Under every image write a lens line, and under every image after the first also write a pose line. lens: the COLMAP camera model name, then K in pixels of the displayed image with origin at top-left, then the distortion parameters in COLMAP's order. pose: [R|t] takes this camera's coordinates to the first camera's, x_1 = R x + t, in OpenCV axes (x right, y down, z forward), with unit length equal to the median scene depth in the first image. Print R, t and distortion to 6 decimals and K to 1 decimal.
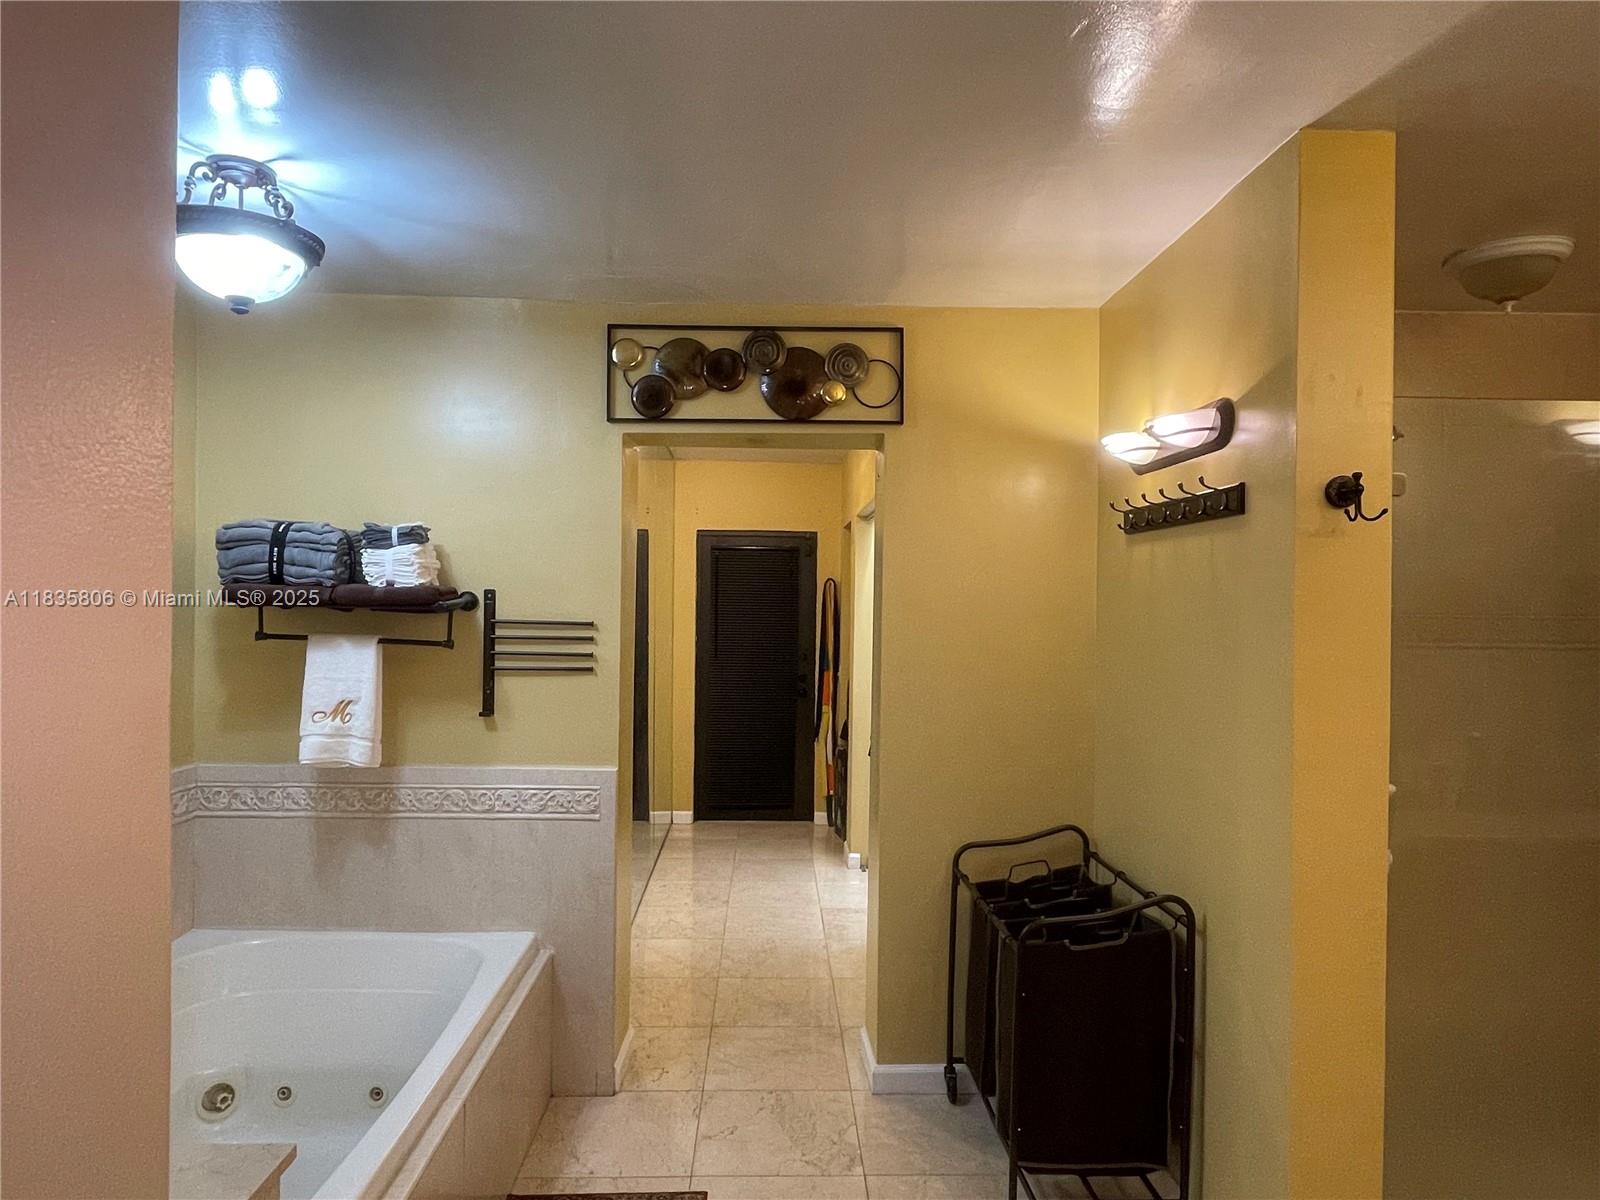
lens RADIAL K [[1004.4, 0, 800.0], [0, 1004.4, 600.0], [0, 0, 1]] dist [0.004601, 0.000722]
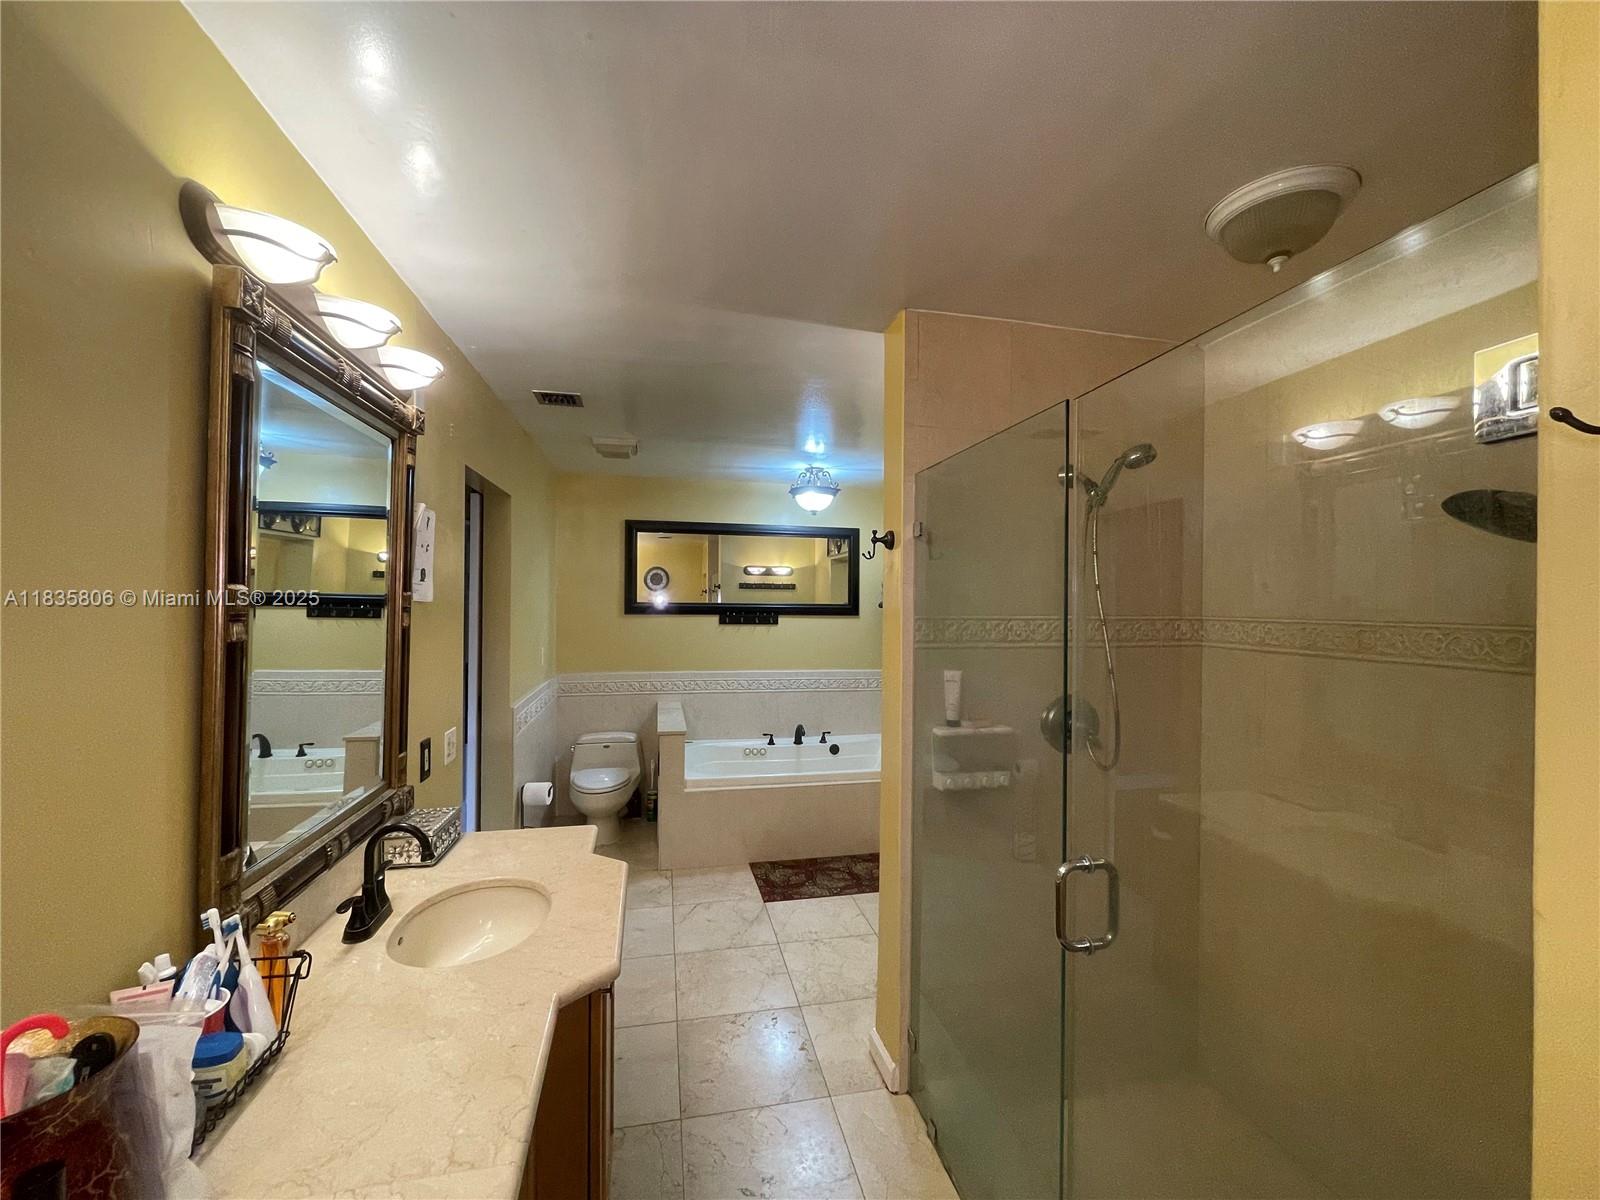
lens RADIAL K [[641.4, 0, 800.0], [0, 641.4, 600.0], [0, 0, 1]] dist [-0.010710, 0.000500]
pose [[0.180471, -0.013949, -0.983481, 0.990254], [-0.007585, 0.999850, -0.015573, 0.008265], [0.983551, 0.010271, 0.180338, 0.425970]]
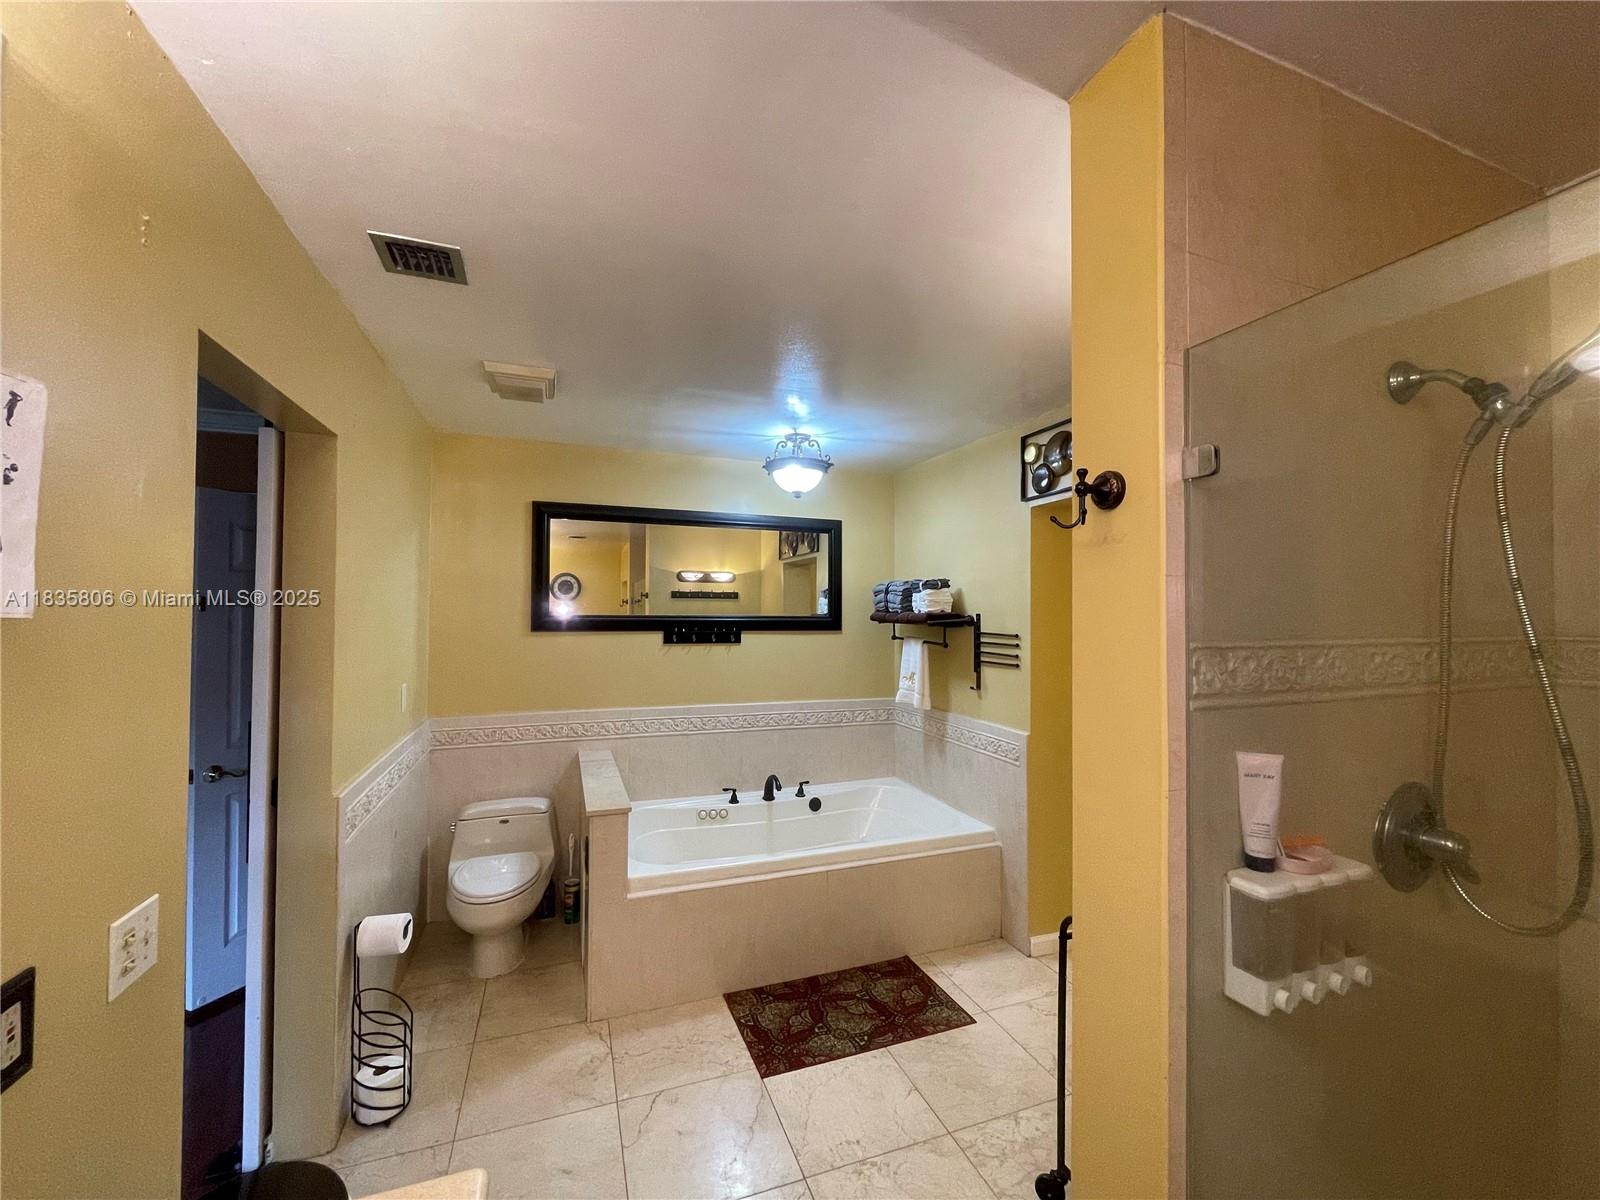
lens RADIAL K [[641.4, 0, 800.0], [0, 641.4, 600.0], [0, 0, 1]] dist [-0.010710, 0.000500]
pose [[0.316890, -0.031268, -0.947947, 0.608424], [-0.002494, 0.999426, -0.033800, 0.003479], [0.948459, 0.013075, 0.316630, 0.379949]]
